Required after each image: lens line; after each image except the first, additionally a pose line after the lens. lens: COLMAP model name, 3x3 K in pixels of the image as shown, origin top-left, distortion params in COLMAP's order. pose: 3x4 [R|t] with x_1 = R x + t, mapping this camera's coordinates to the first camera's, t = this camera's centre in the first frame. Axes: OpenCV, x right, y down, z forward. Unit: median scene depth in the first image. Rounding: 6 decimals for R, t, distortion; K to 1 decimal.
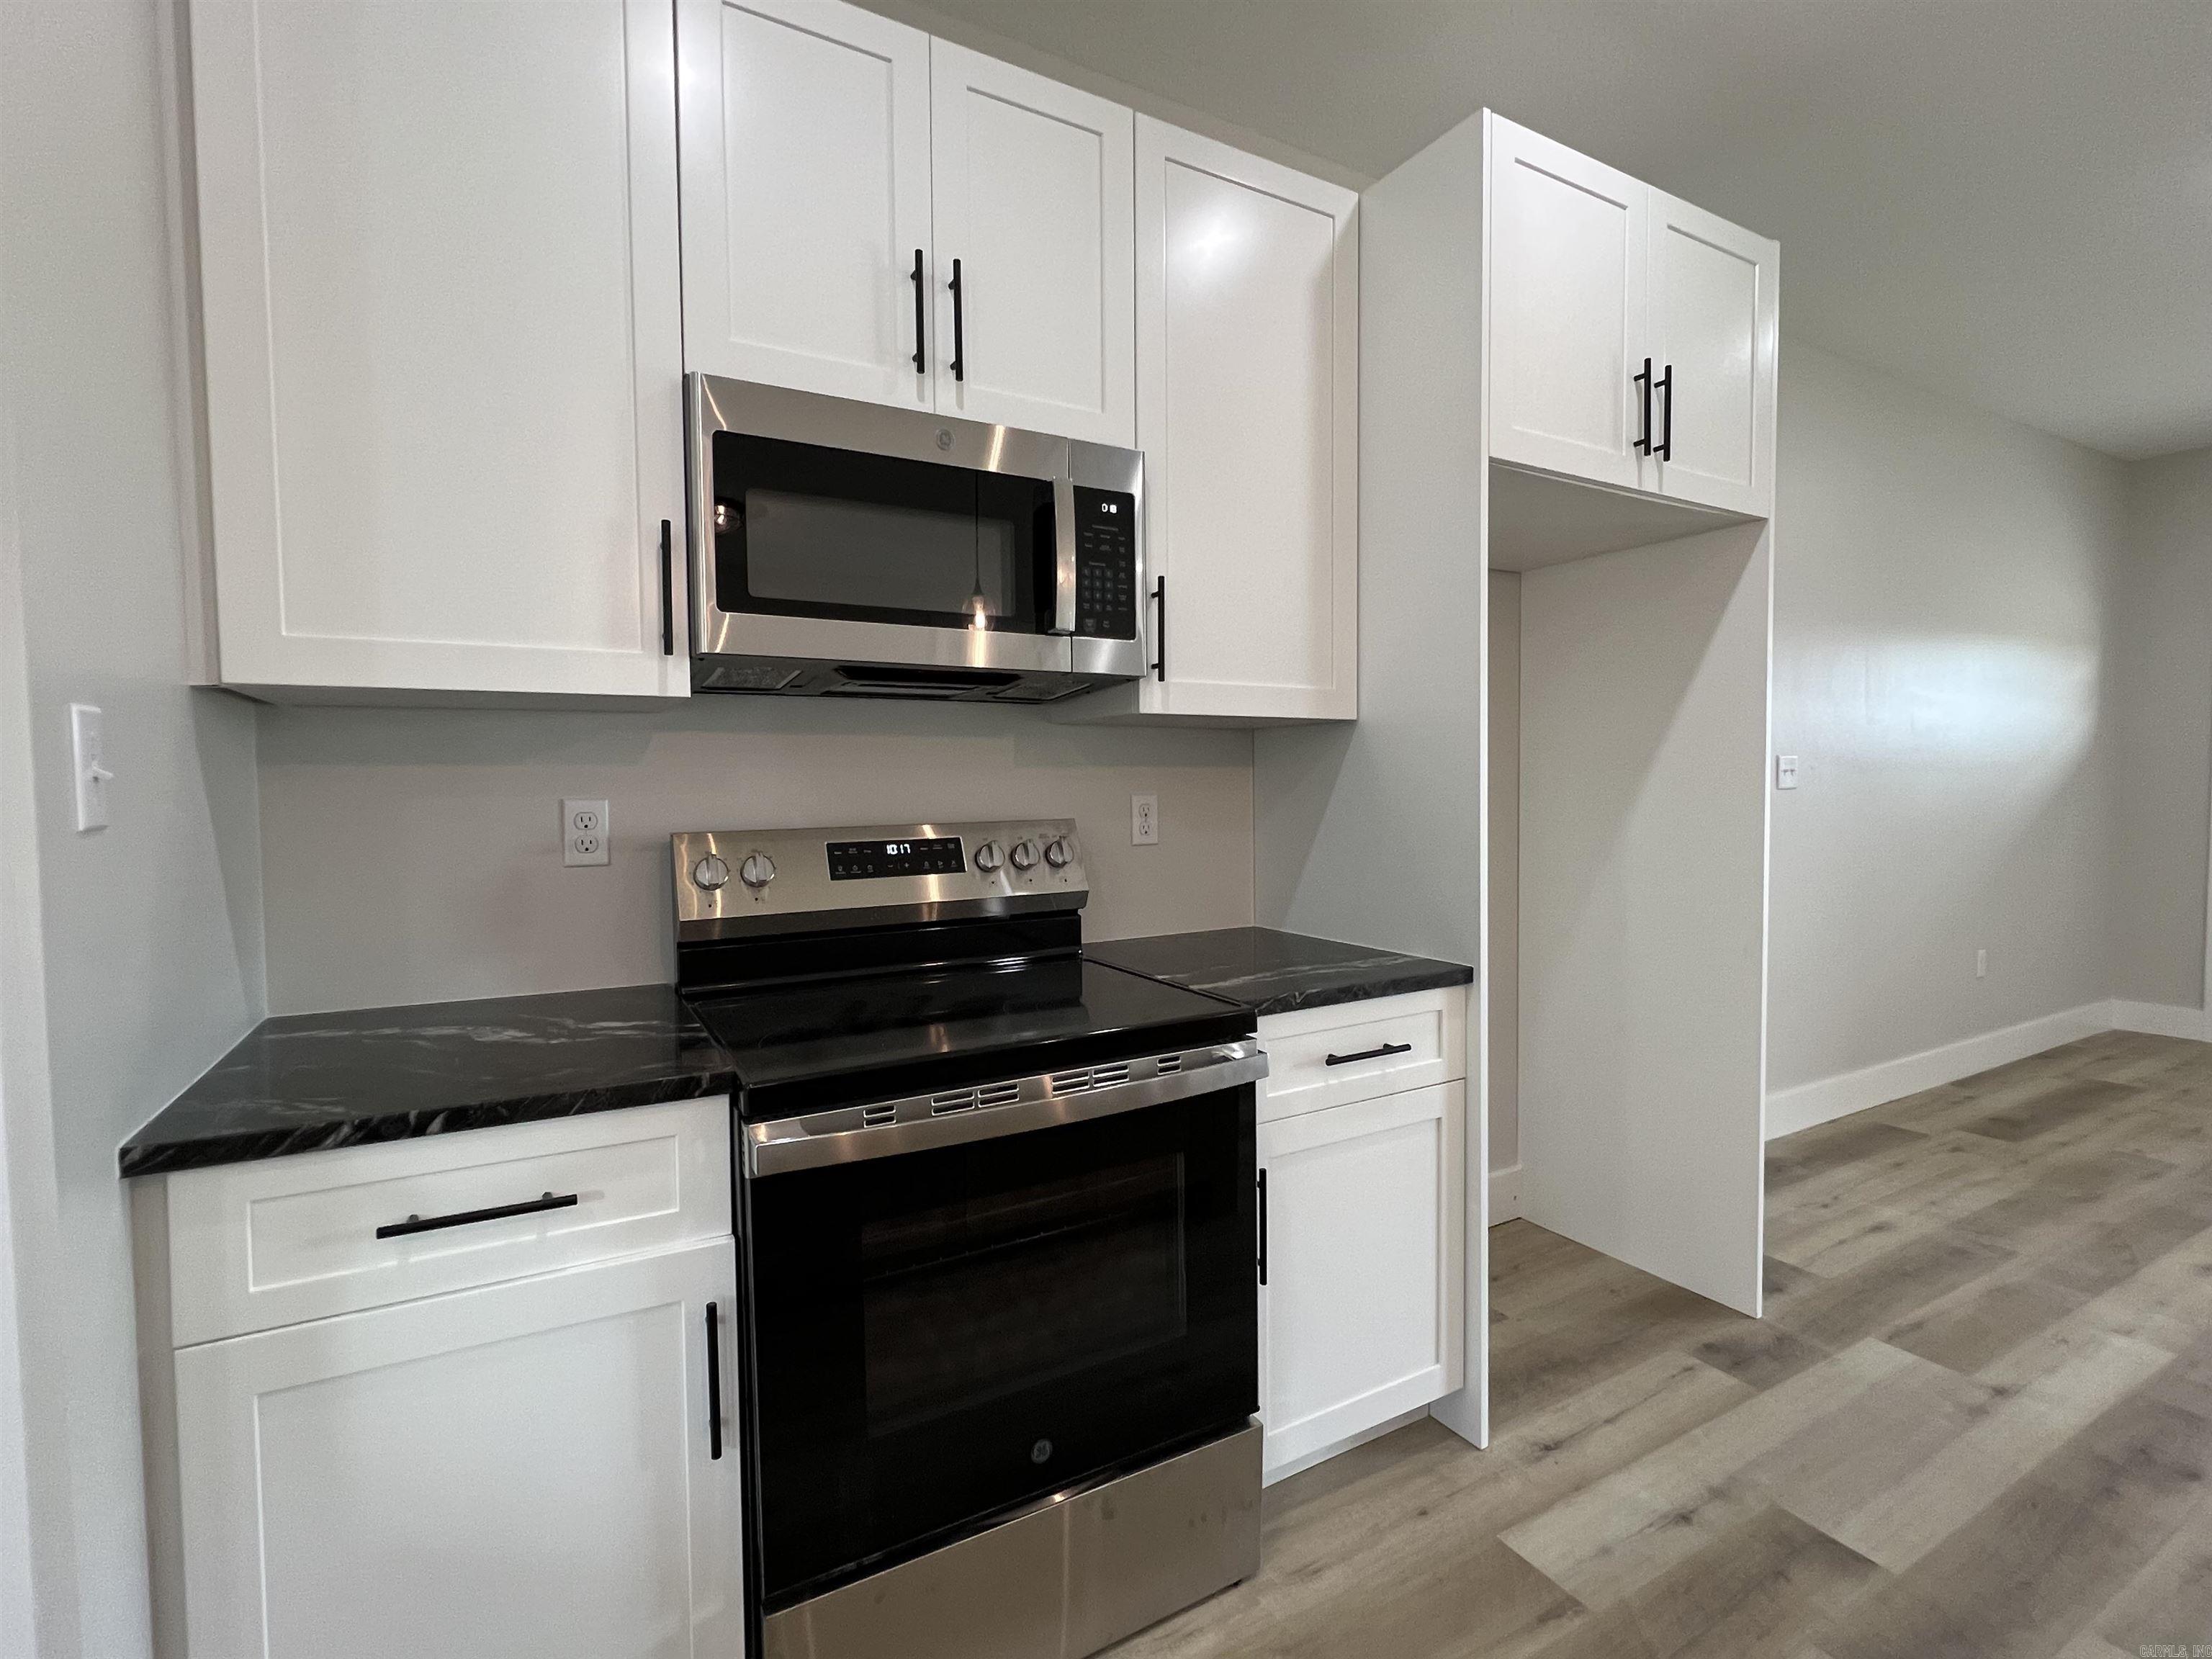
lens RADIAL K [[1019.5, 0, 1103.7], [0, 1019.5, 823.6], [0, 0, 1]] dist [-0.002175, -0.000604]
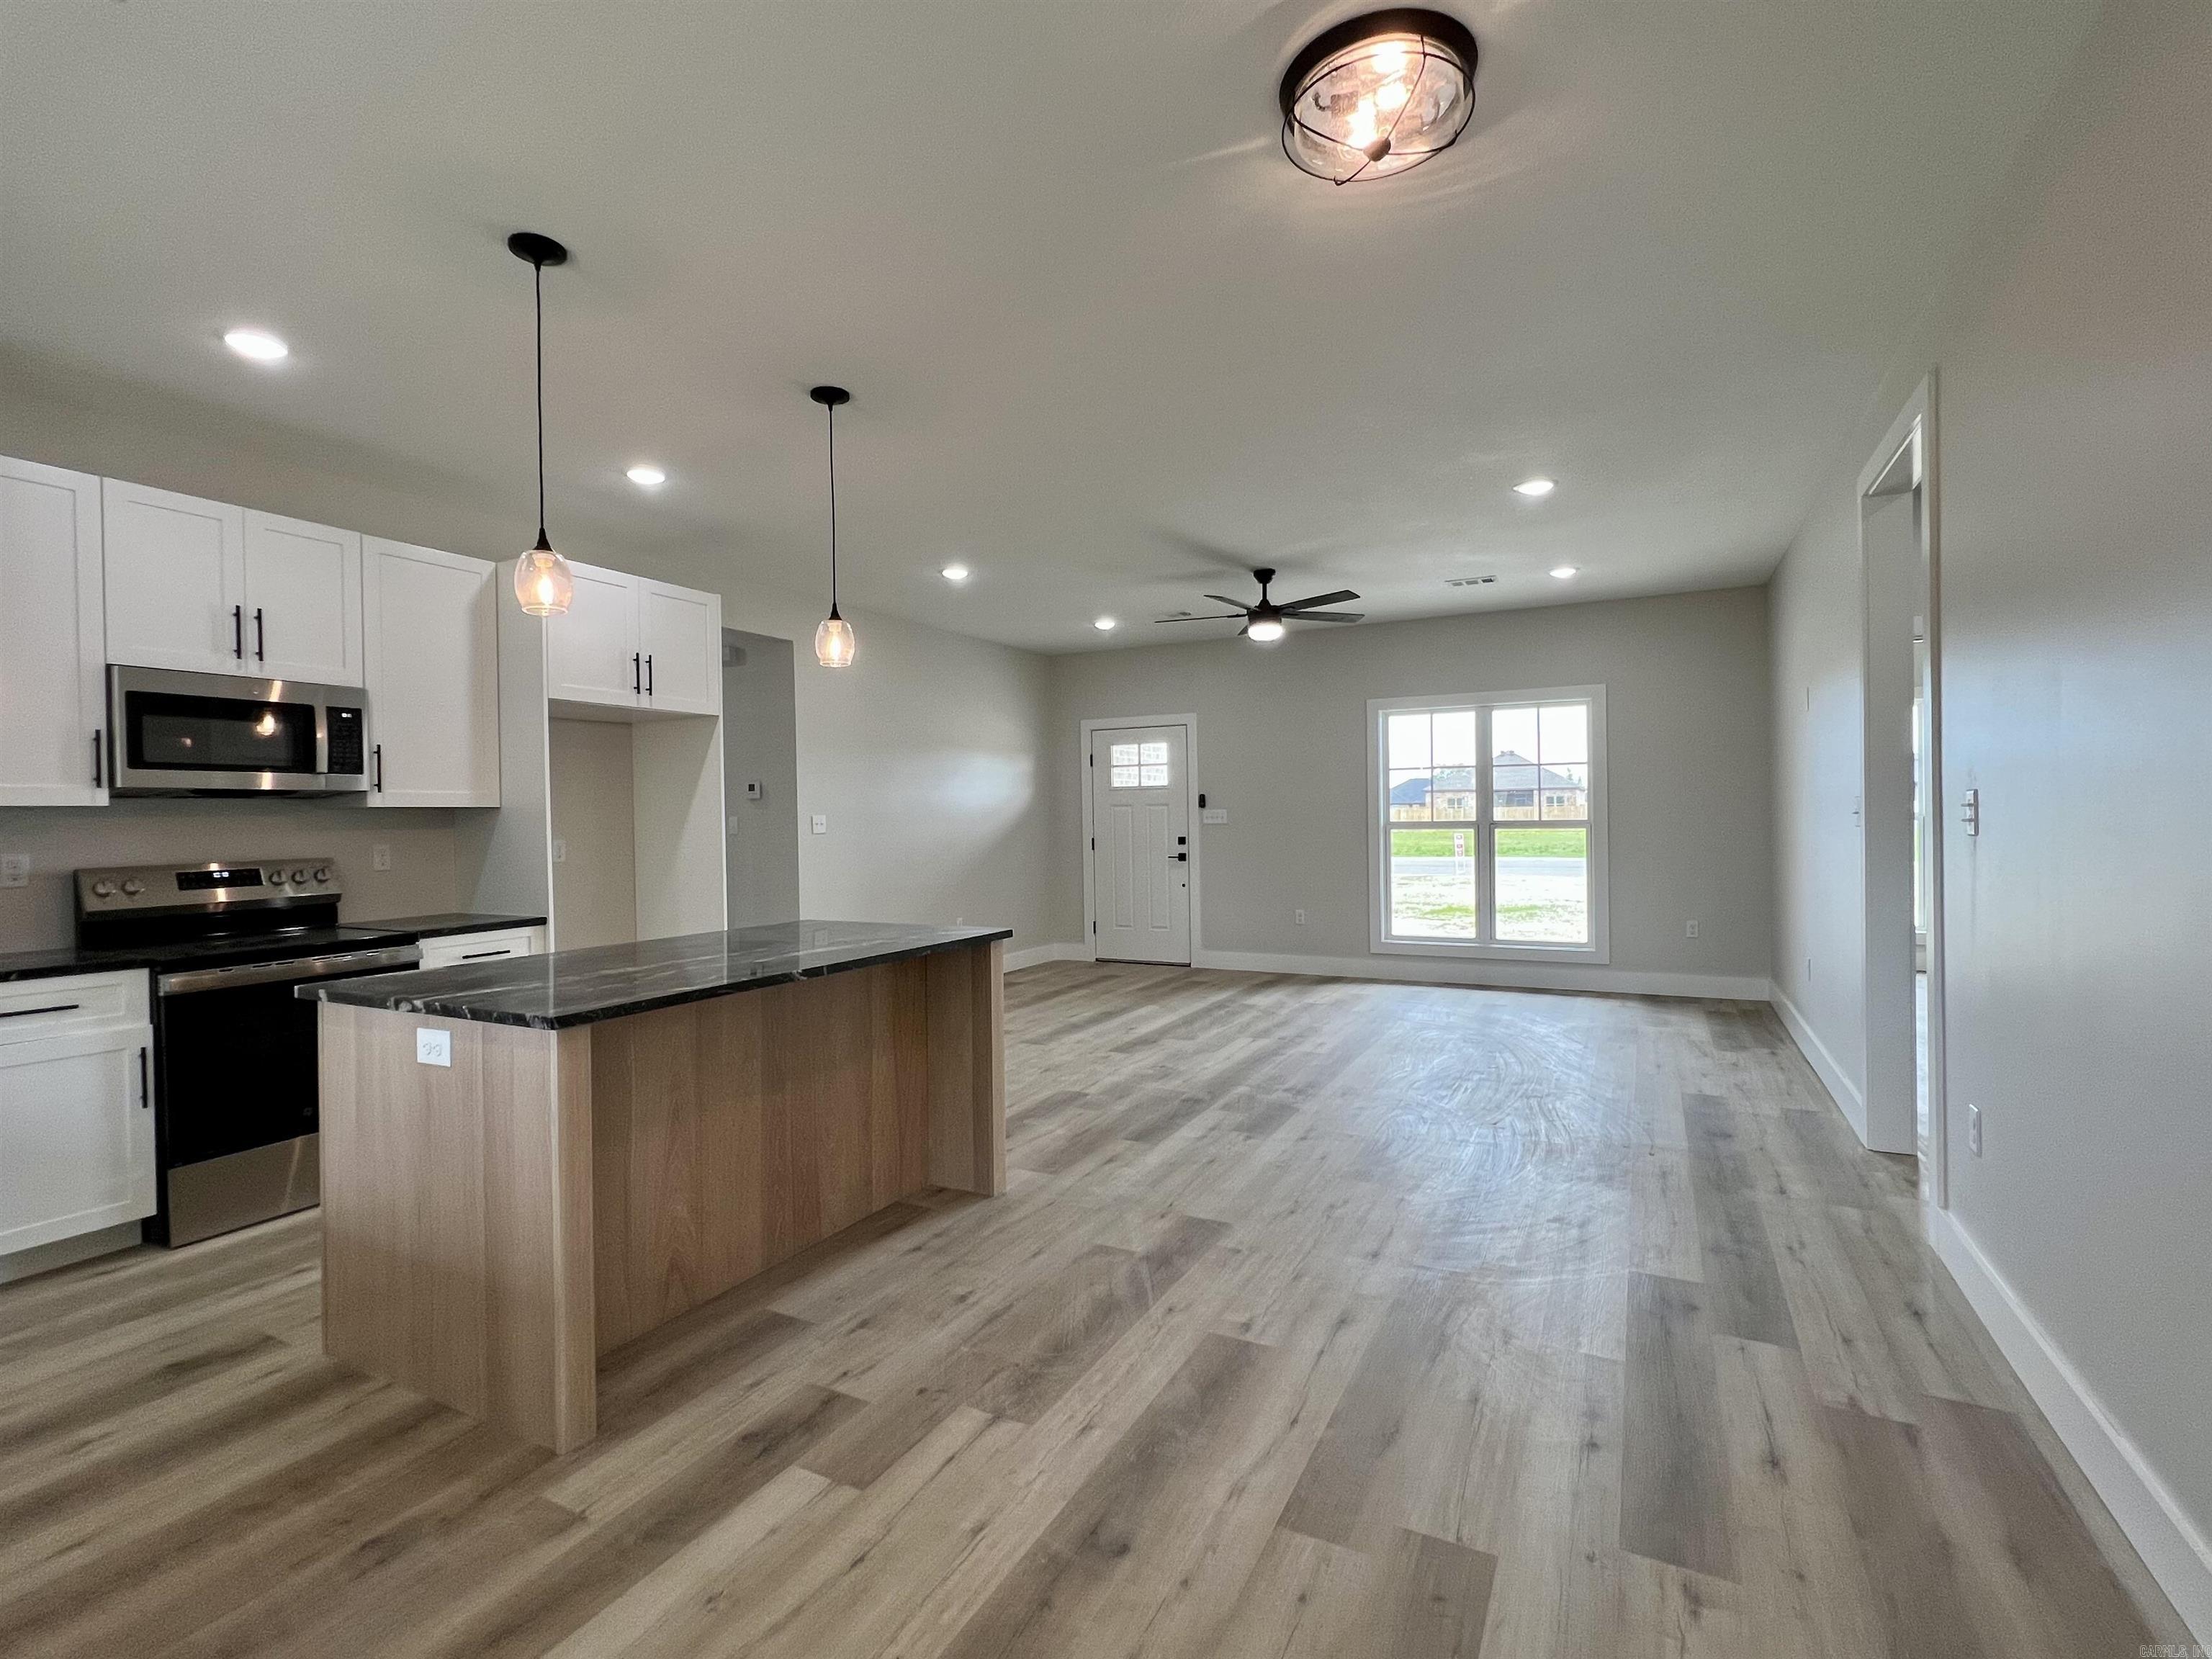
lens RADIAL K [[1024.8, 0, 1089.5], [0, 1024.8, 821.7], [0, 0, 1]] dist [-0.000114, 0.000706]
pose [[0.846391, -0.008033, 0.532502, 0.181801], [0.030006, 0.999017, -0.032623, 0.040680], [-0.531717, 0.043590, 0.845800, -1.717602]]
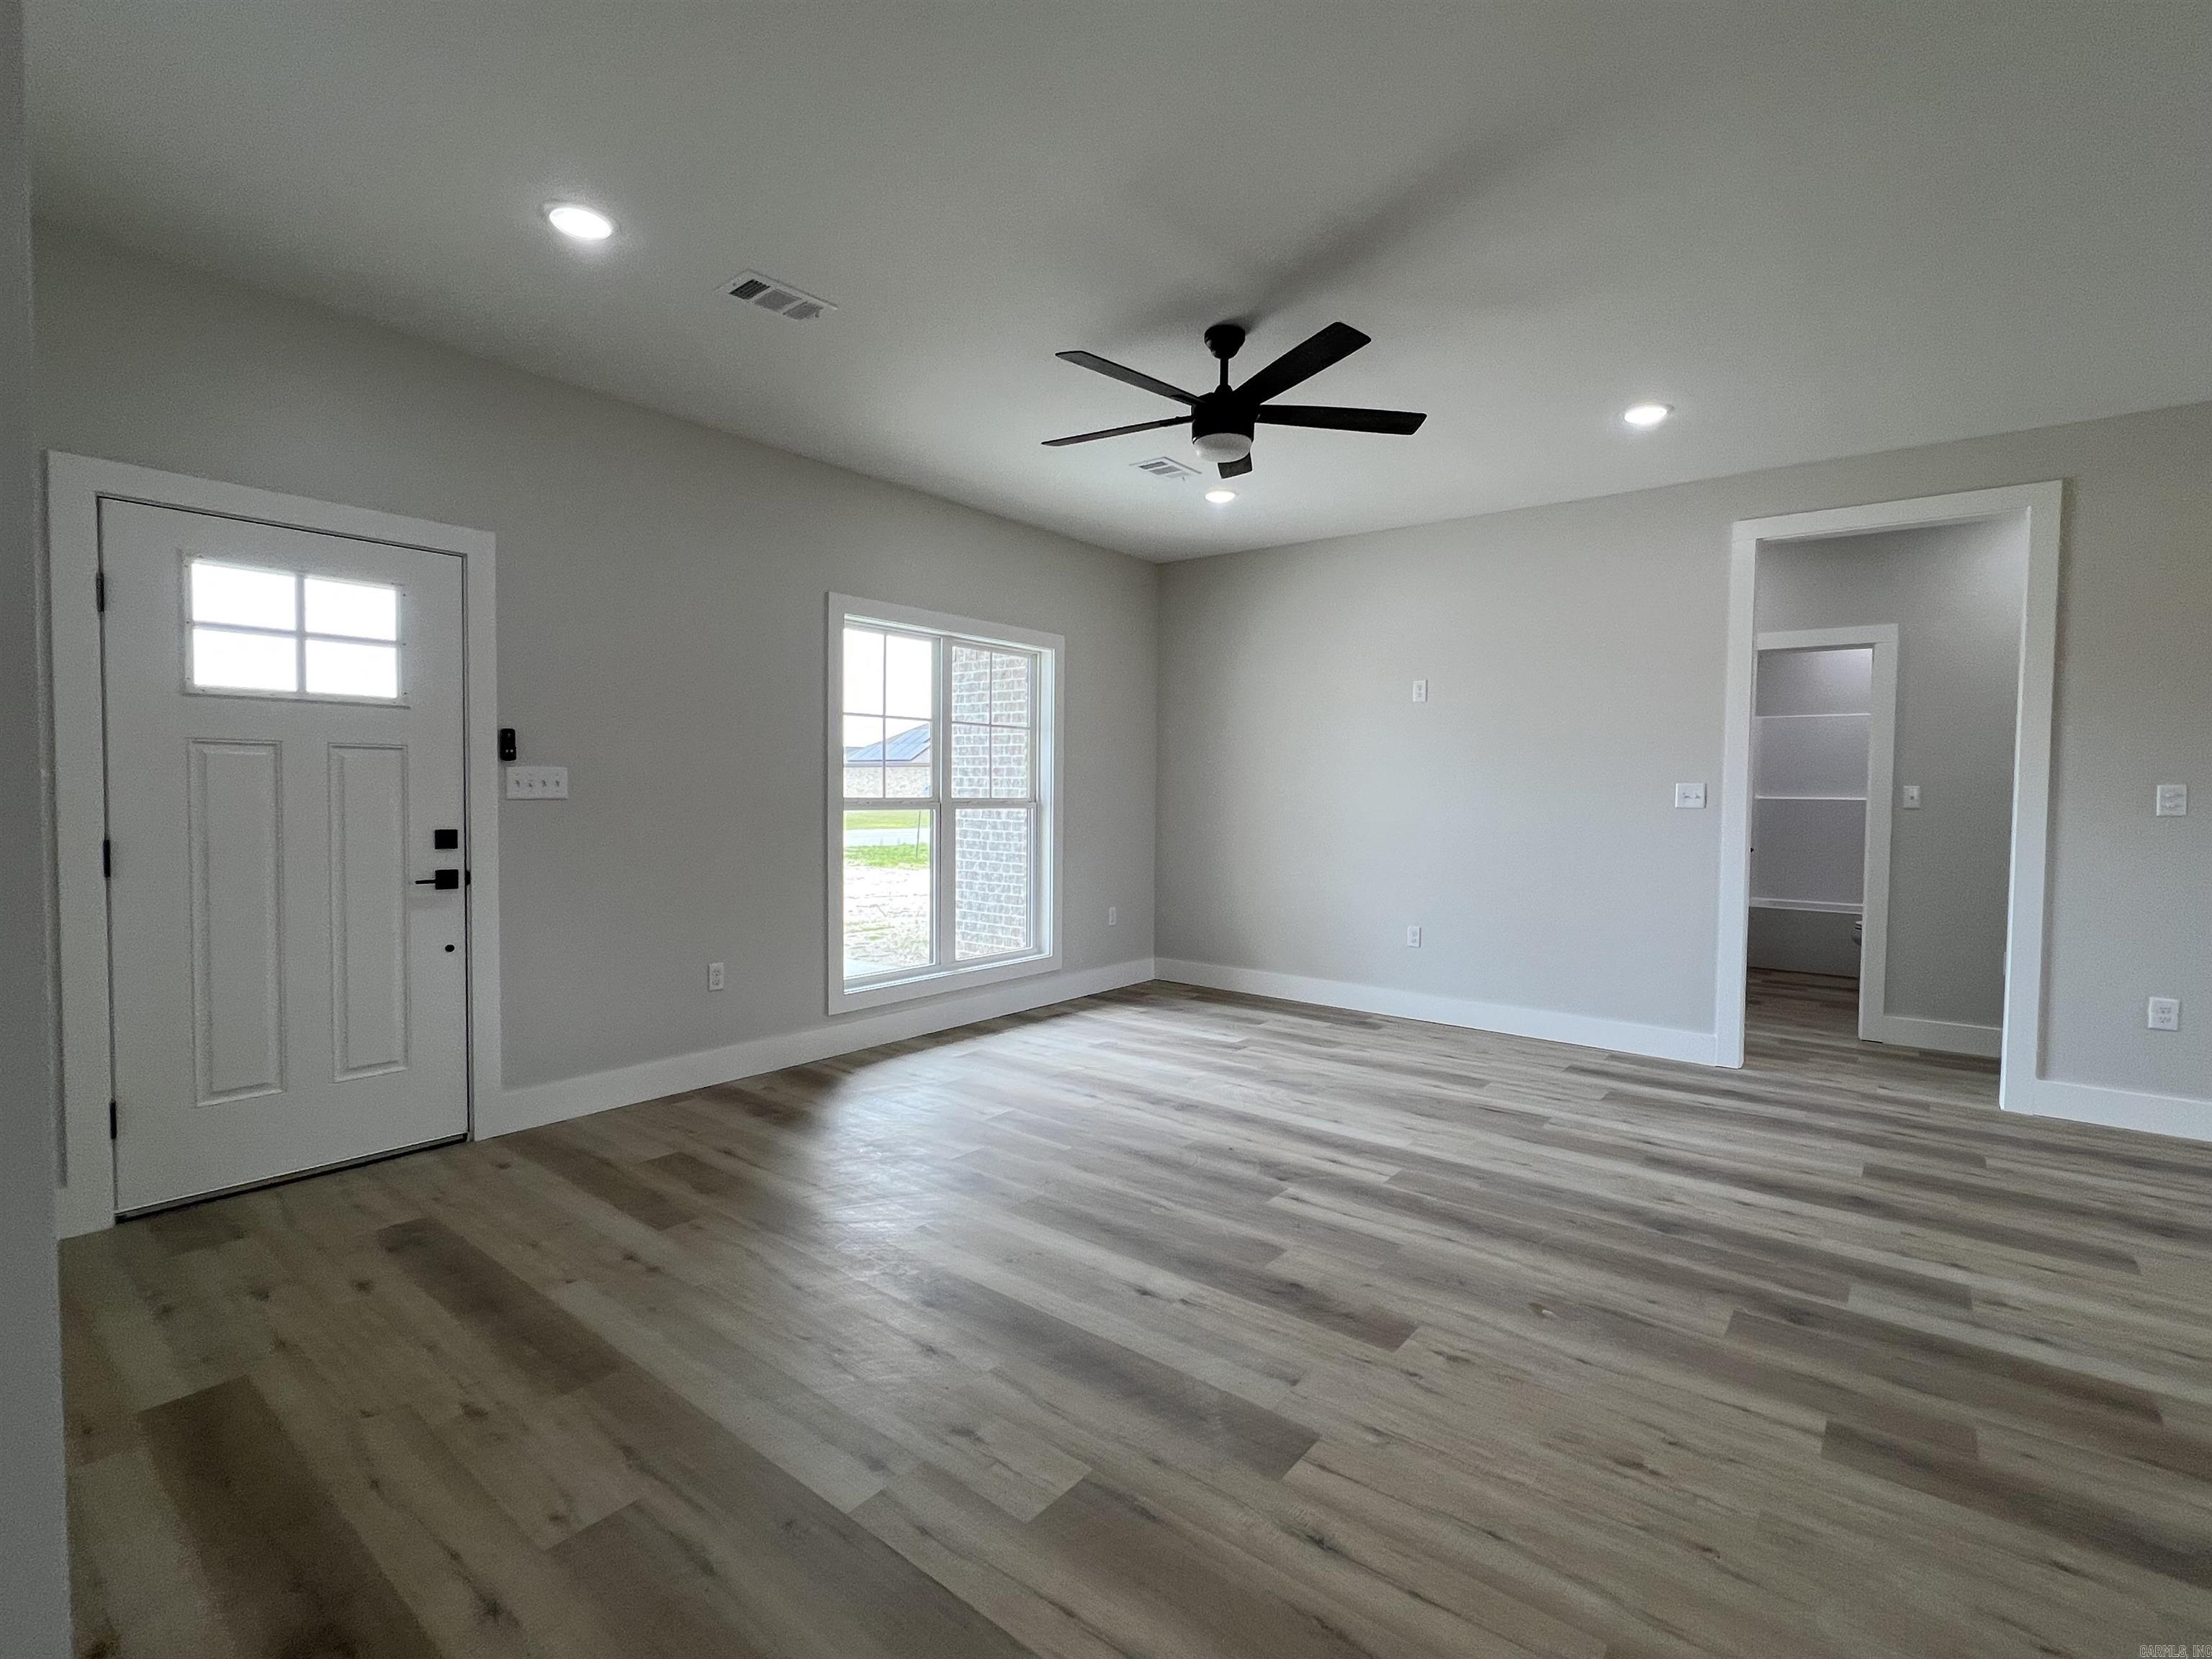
lens RADIAL K [[1024.8, 0, 1089.5], [0, 1024.8, 821.7], [0, 0, 1]] dist [-0.000114, 0.000706]
pose [[-0.368889, -0.025611, 0.929121, 0.848392], [0.030927, 0.998729, 0.039809, -0.088924], [-0.928959, 0.043420, -0.367628, 1.736445]]
